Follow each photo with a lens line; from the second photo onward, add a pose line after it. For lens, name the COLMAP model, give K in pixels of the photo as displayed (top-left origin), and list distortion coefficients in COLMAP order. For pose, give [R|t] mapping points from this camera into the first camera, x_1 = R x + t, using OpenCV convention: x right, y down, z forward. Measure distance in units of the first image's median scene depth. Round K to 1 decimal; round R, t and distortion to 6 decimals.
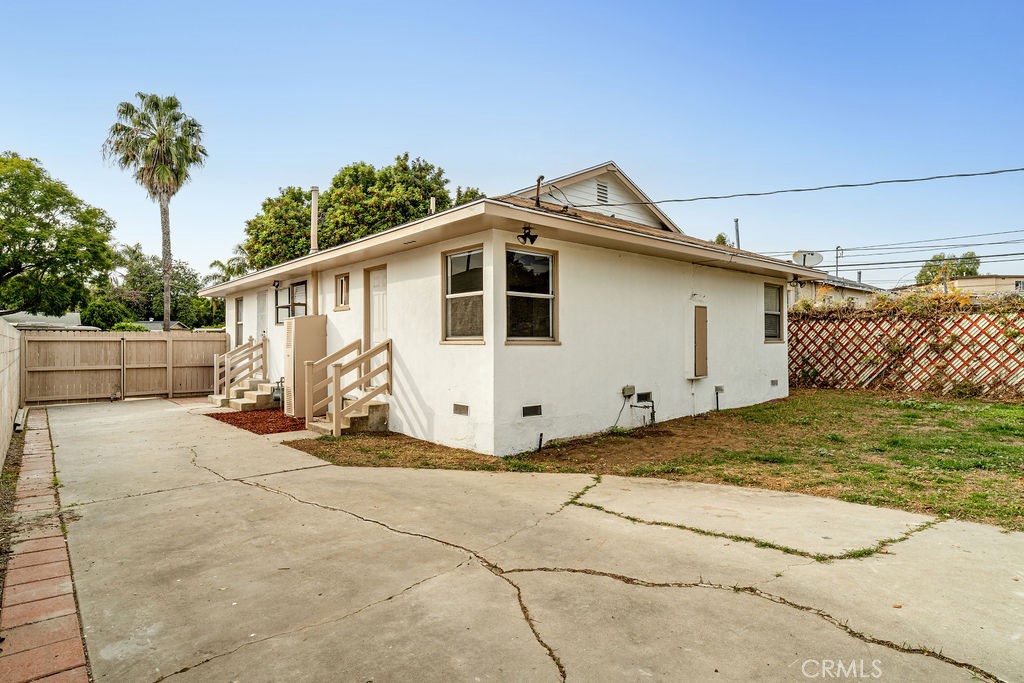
lens RADIAL K [[548.9, 0, 514.8], [0, 548.9, 338.9], [0, 0, 1]] dist [0.001085, 0.001008]
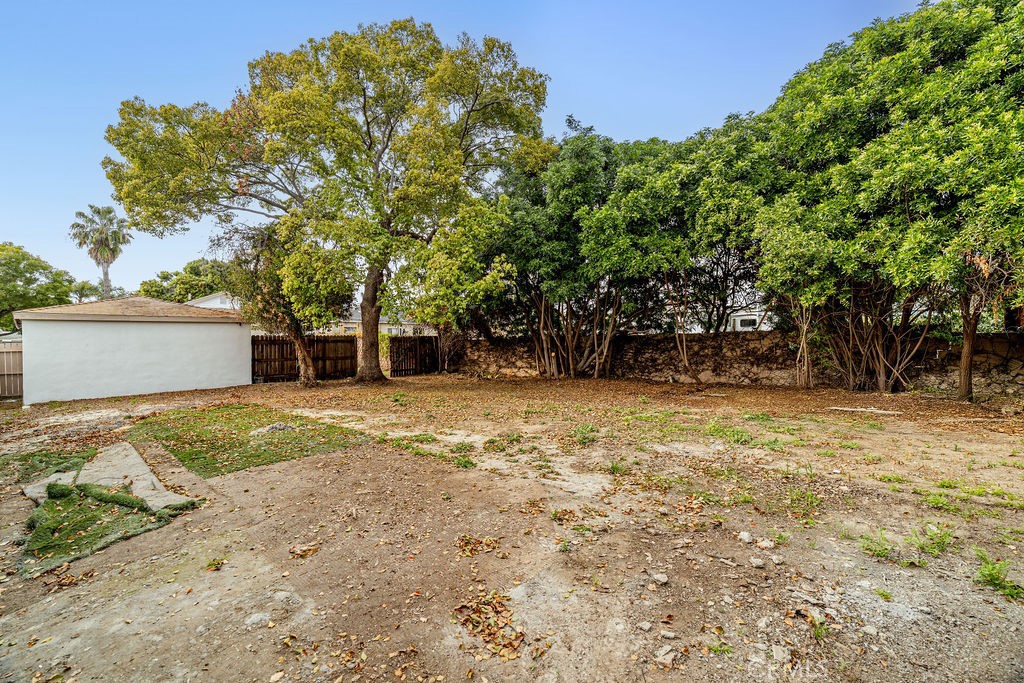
lens RADIAL K [[467.5, 0, 508.6], [0, 467.5, 346.9], [0, 0, 1]] dist [-0.003236, -0.000635]
pose [[0.996149, -0.005137, 0.087523, 0.485608], [0.005291, 0.999985, -0.001525, 0.003491], [-0.087514, 0.001982, 0.996161, -0.553020]]
